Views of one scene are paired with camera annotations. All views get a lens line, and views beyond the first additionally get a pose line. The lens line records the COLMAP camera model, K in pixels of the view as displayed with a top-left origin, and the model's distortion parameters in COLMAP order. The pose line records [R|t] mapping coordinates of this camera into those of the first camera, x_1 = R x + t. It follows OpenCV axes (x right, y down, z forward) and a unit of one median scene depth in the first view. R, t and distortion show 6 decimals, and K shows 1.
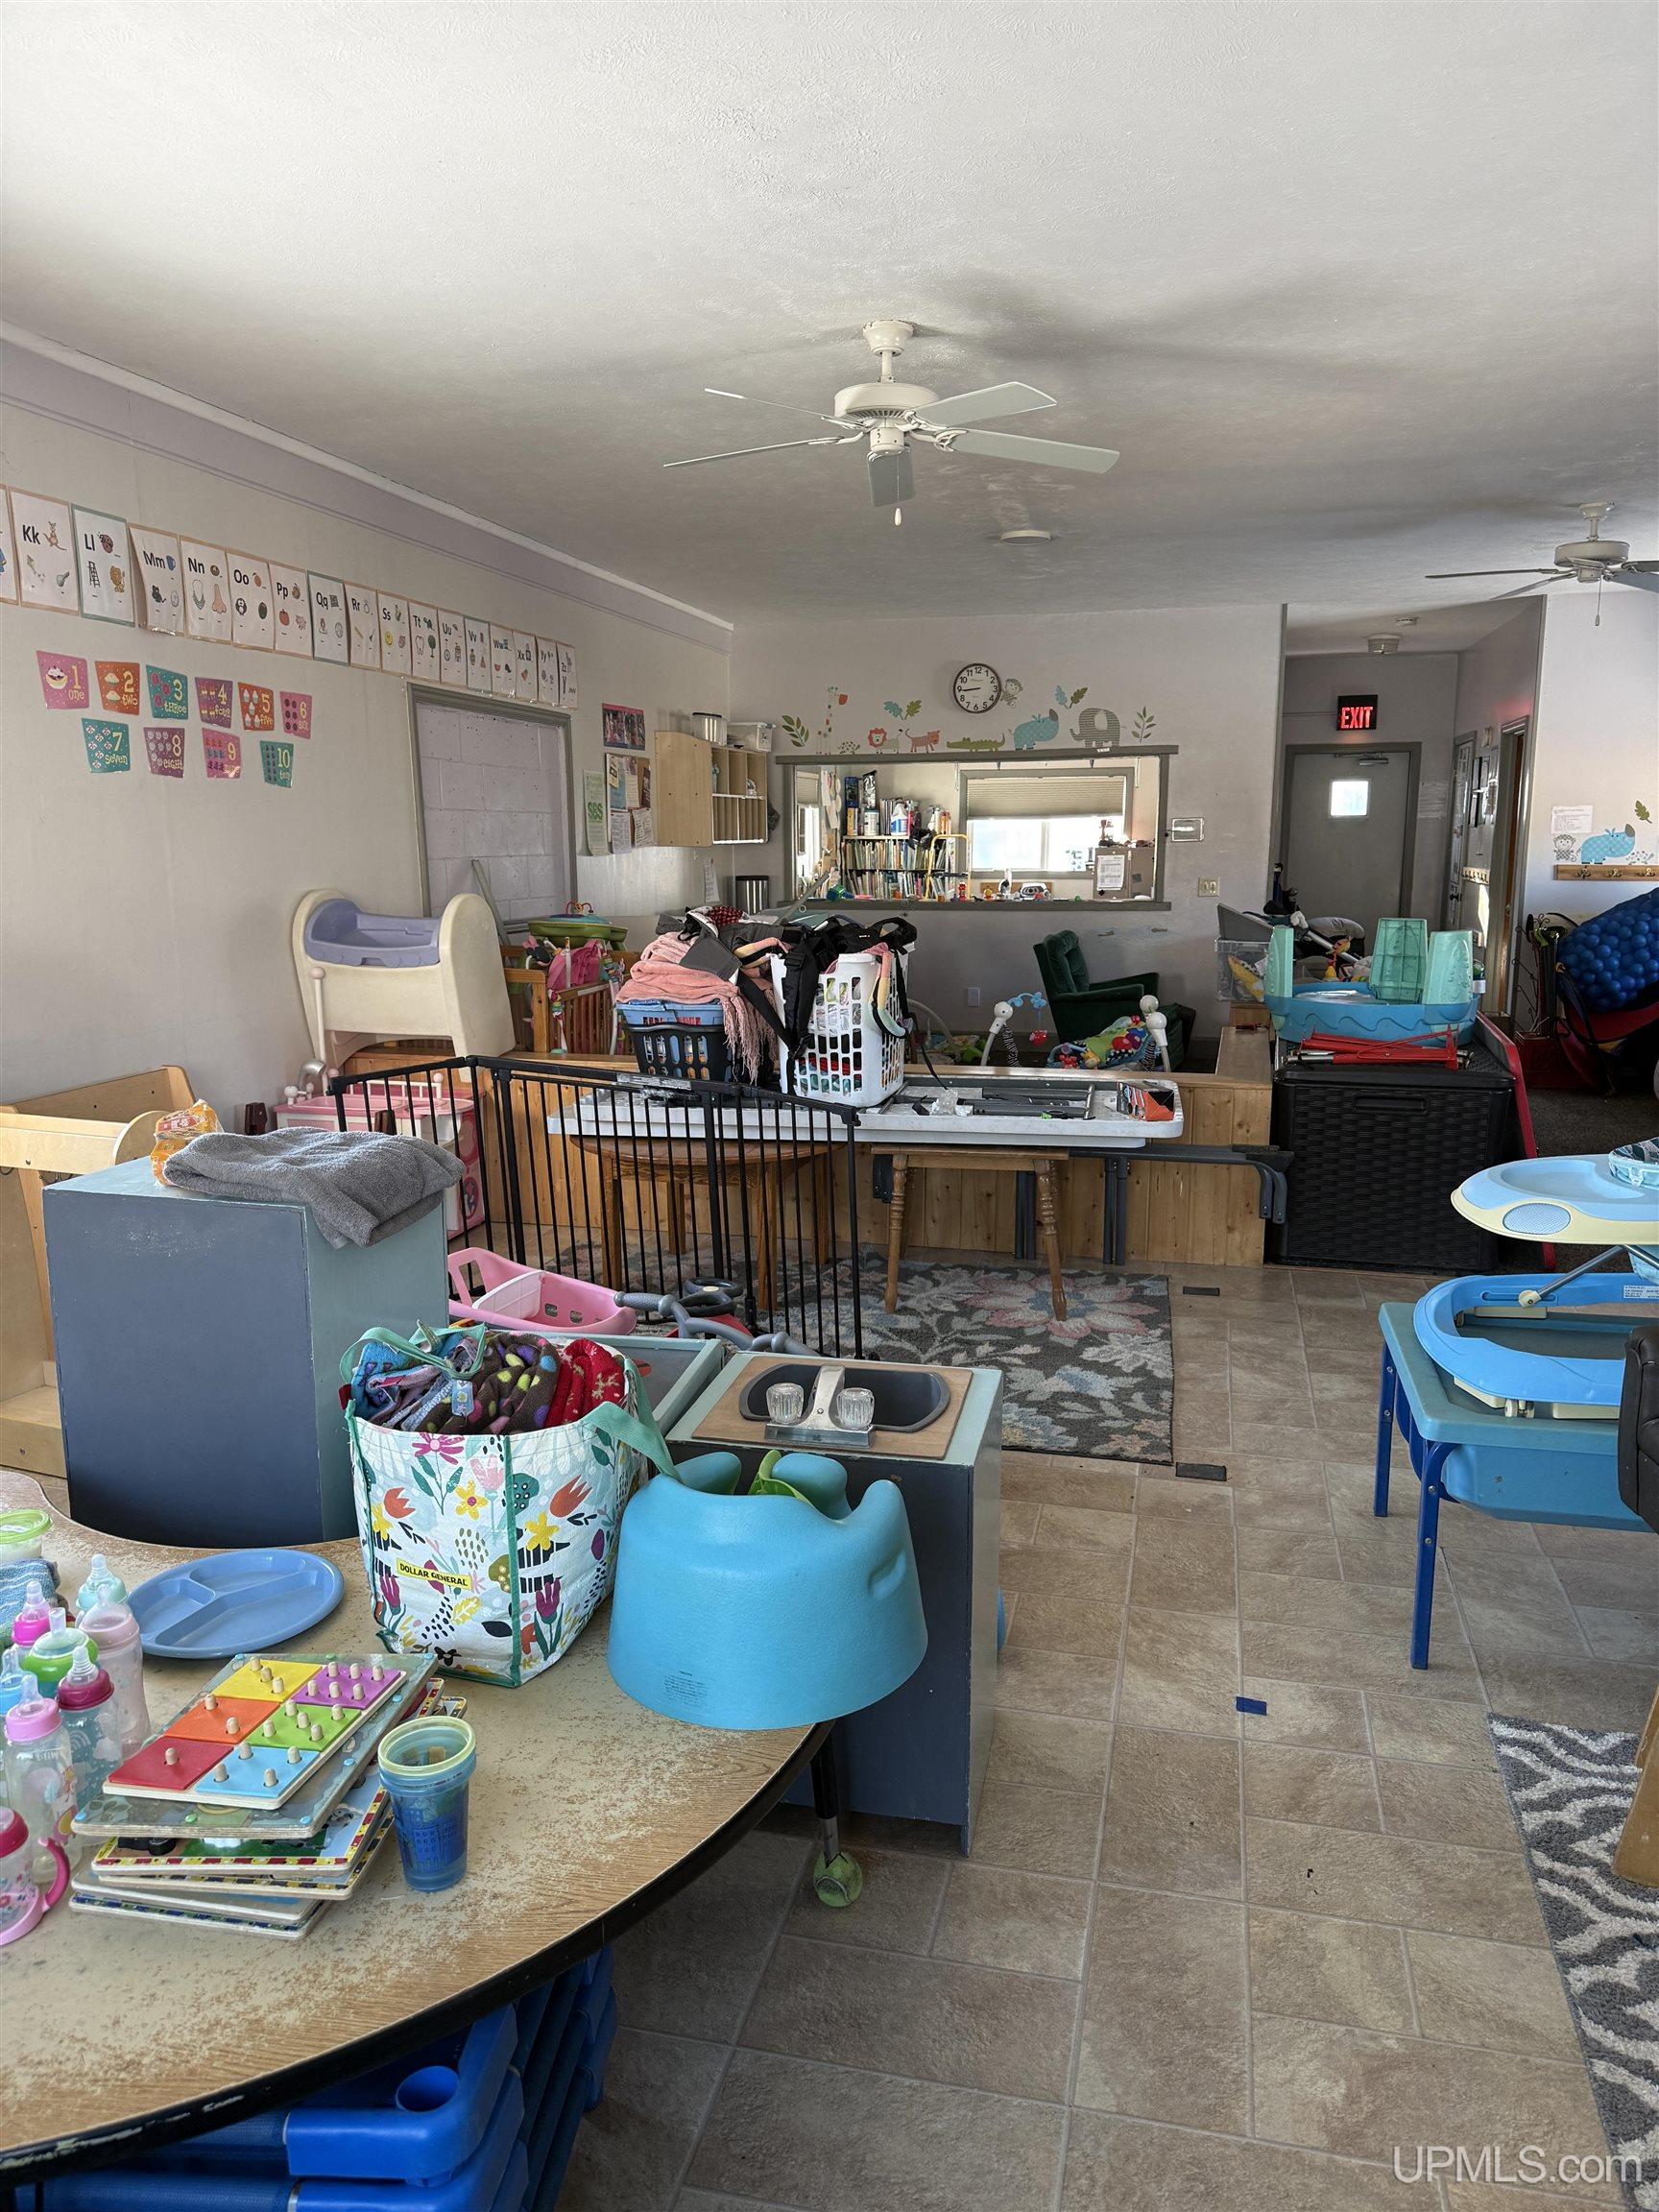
lens RADIAL K [[1558.2, 0, 823.6], [0, 1558.2, 1126.7], [0, 0, 1]] dist [0.062661, -0.054452]
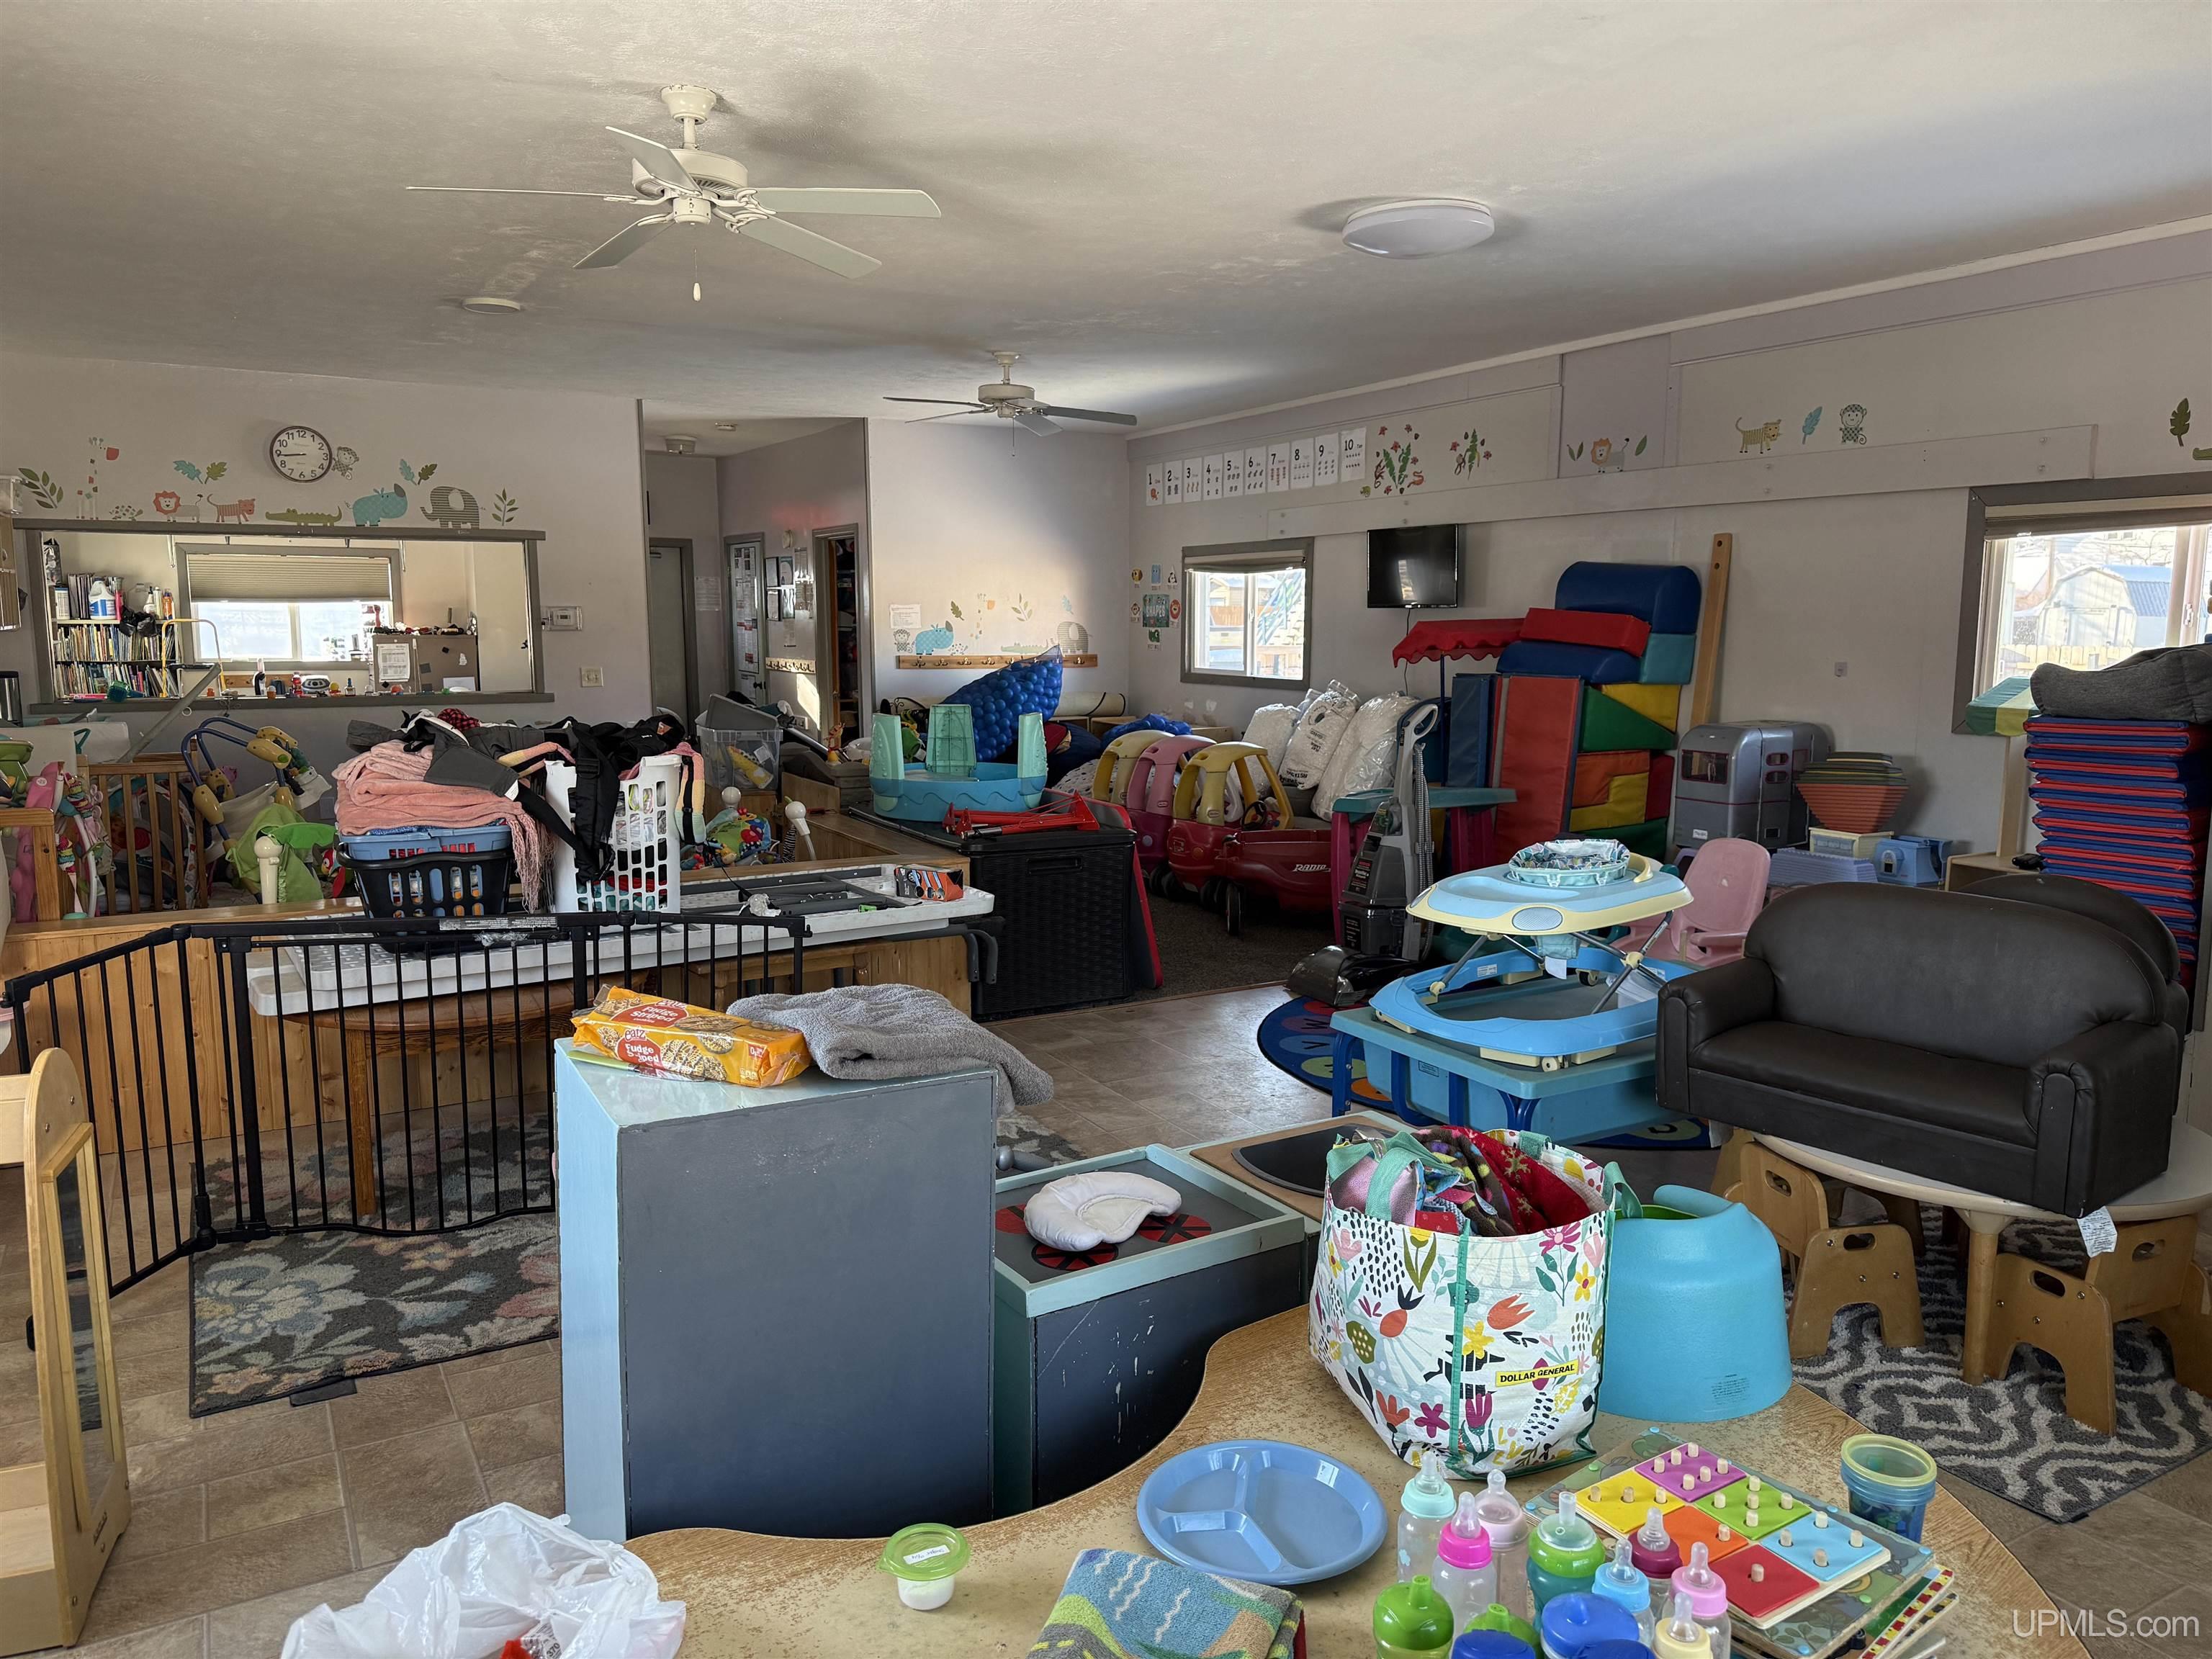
lens RADIAL K [[1558.2, 0, 1109.3], [0, 1558.2, 843.2], [0, 0, 1]] dist [0.062661, -0.054452]
pose [[0.719838, -0.091940, 0.688027, -0.407934], [0.122412, 0.992469, 0.004550, -0.032034], [-0.683264, 0.080947, 0.725671, 0.160999]]
